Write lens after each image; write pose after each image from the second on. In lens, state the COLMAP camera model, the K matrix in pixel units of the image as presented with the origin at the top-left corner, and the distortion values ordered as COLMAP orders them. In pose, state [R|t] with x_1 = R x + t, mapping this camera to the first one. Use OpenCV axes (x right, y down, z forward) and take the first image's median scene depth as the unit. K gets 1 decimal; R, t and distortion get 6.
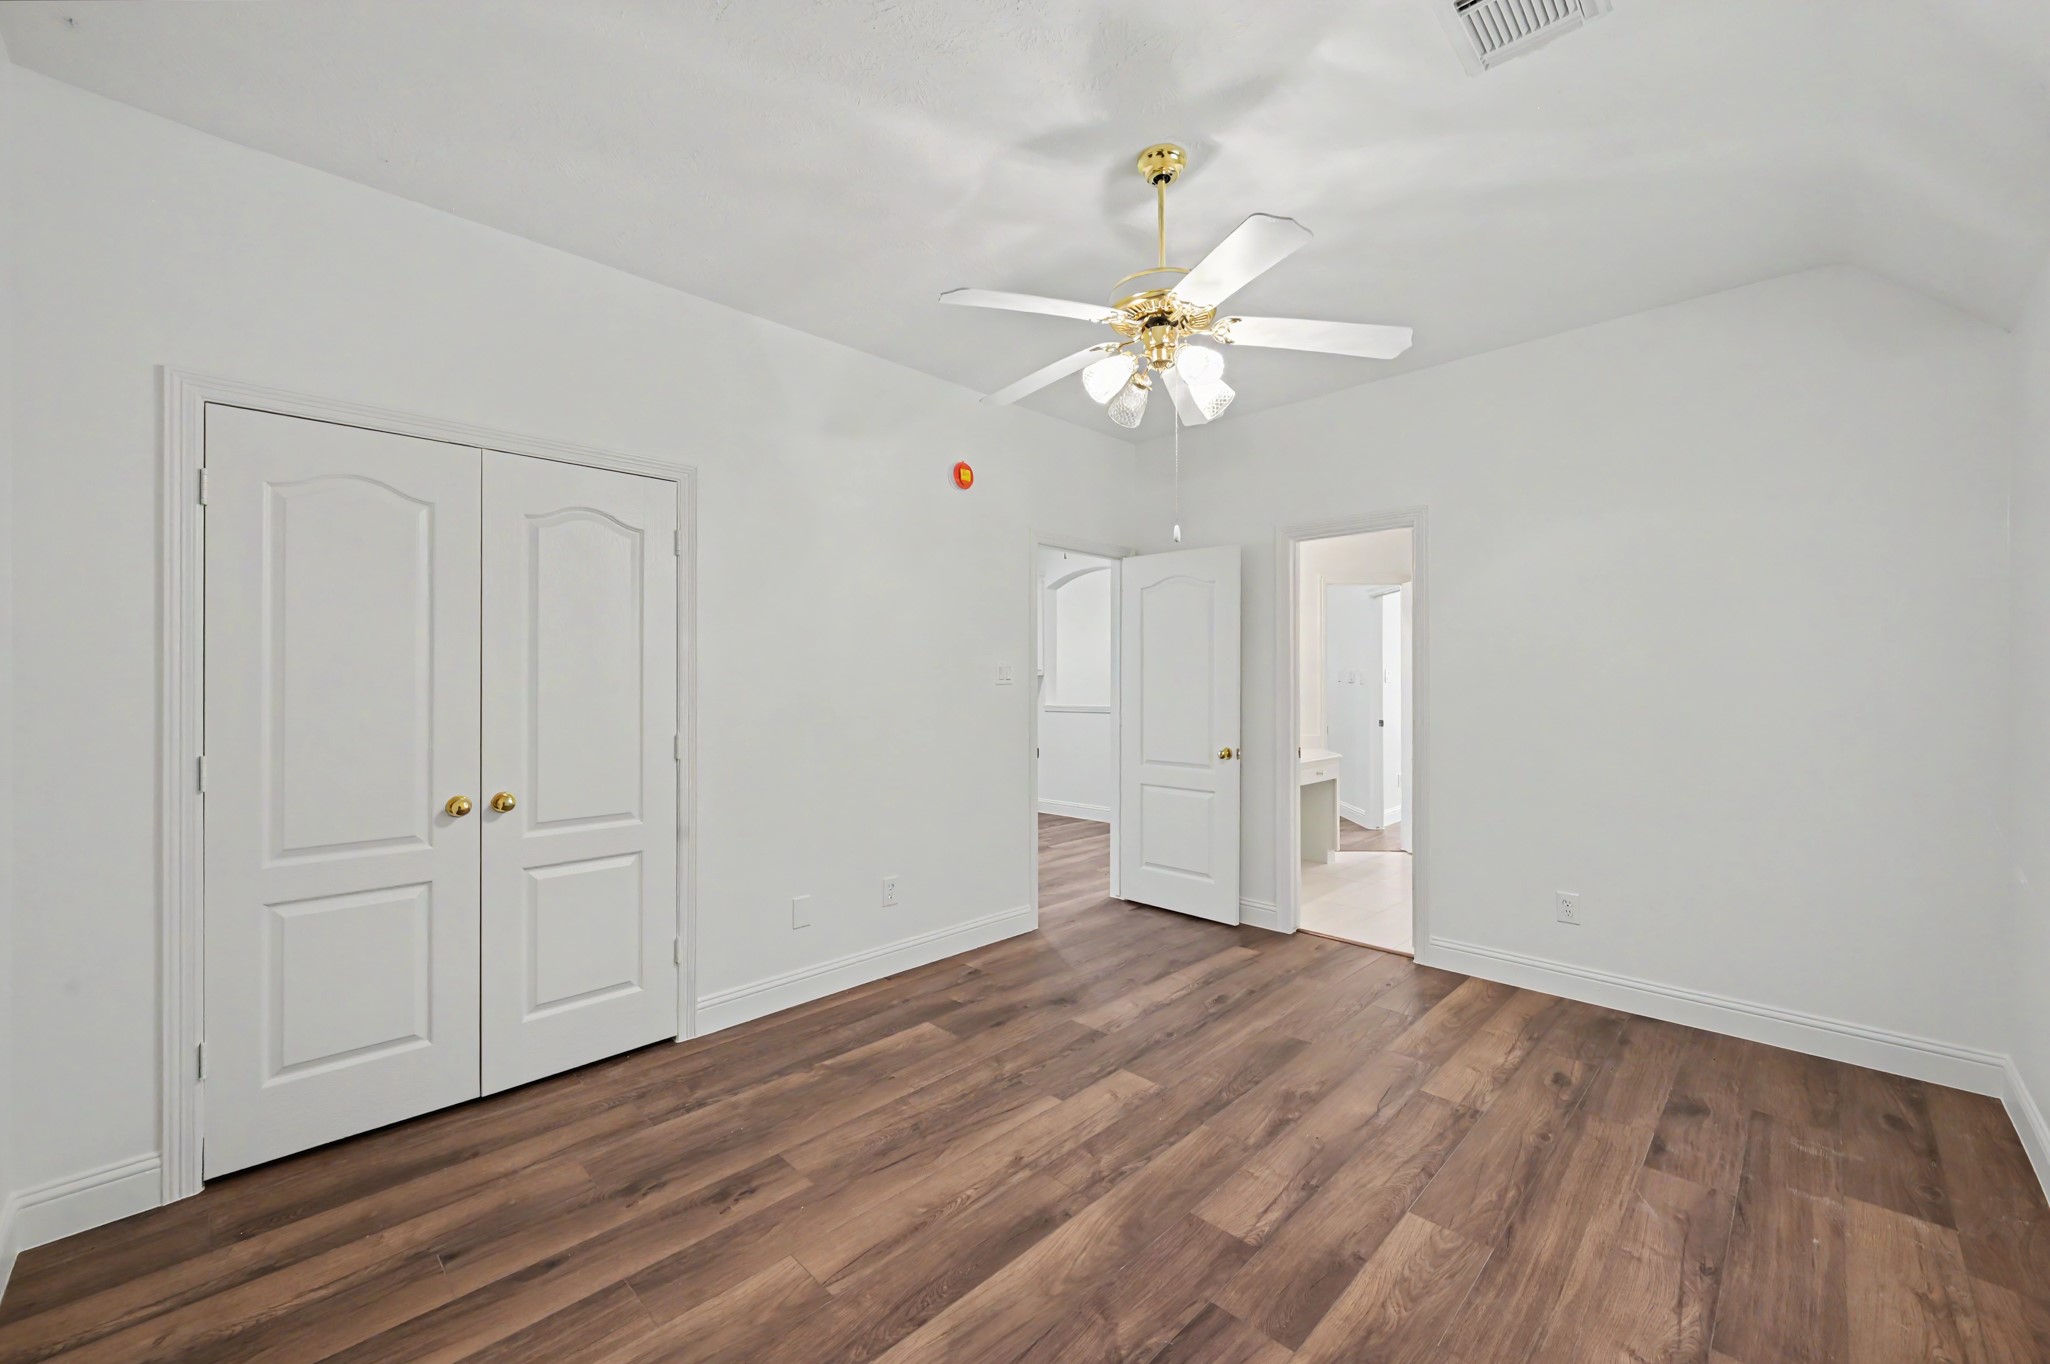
lens RADIAL K [[814.0, 0, 1013.8], [0, 814.0, 681.5], [0, 0, 1]] dist [-0.000036, 0.000050]
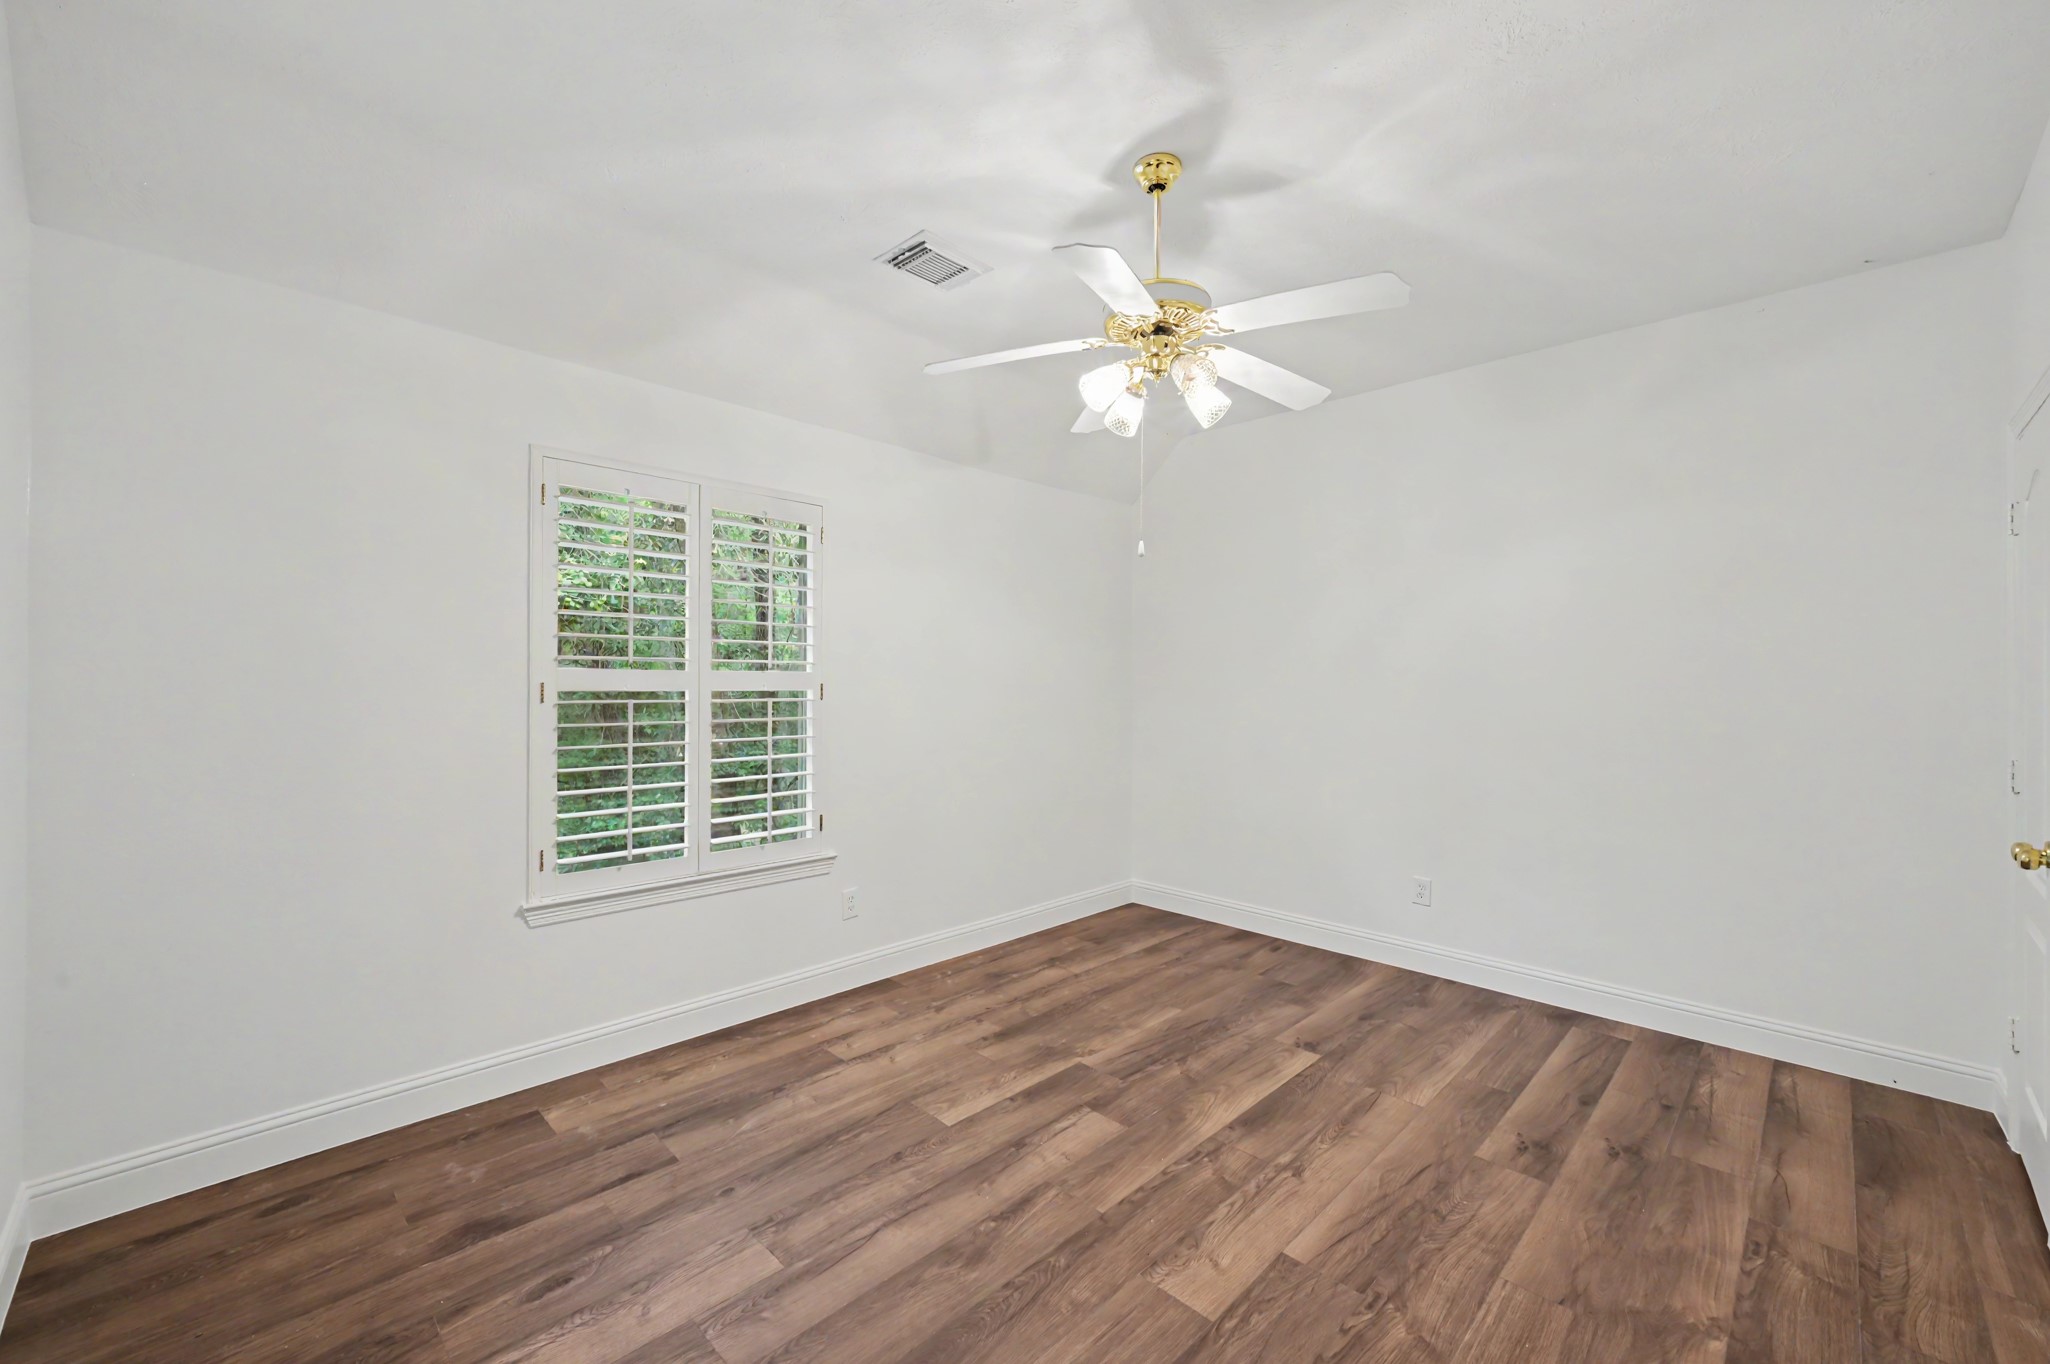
lens RADIAL K [[814.0, 0, 1034.2], [0, 814.0, 684.9], [0, 0, 1]] dist [-0.000036, 0.000050]
pose [[-0.999753, -0.005687, -0.021492, 0.355944], [-0.005828, 0.999962, 0.006500, -0.009133], [0.021455, 0.006624, -0.999748, 2.021809]]
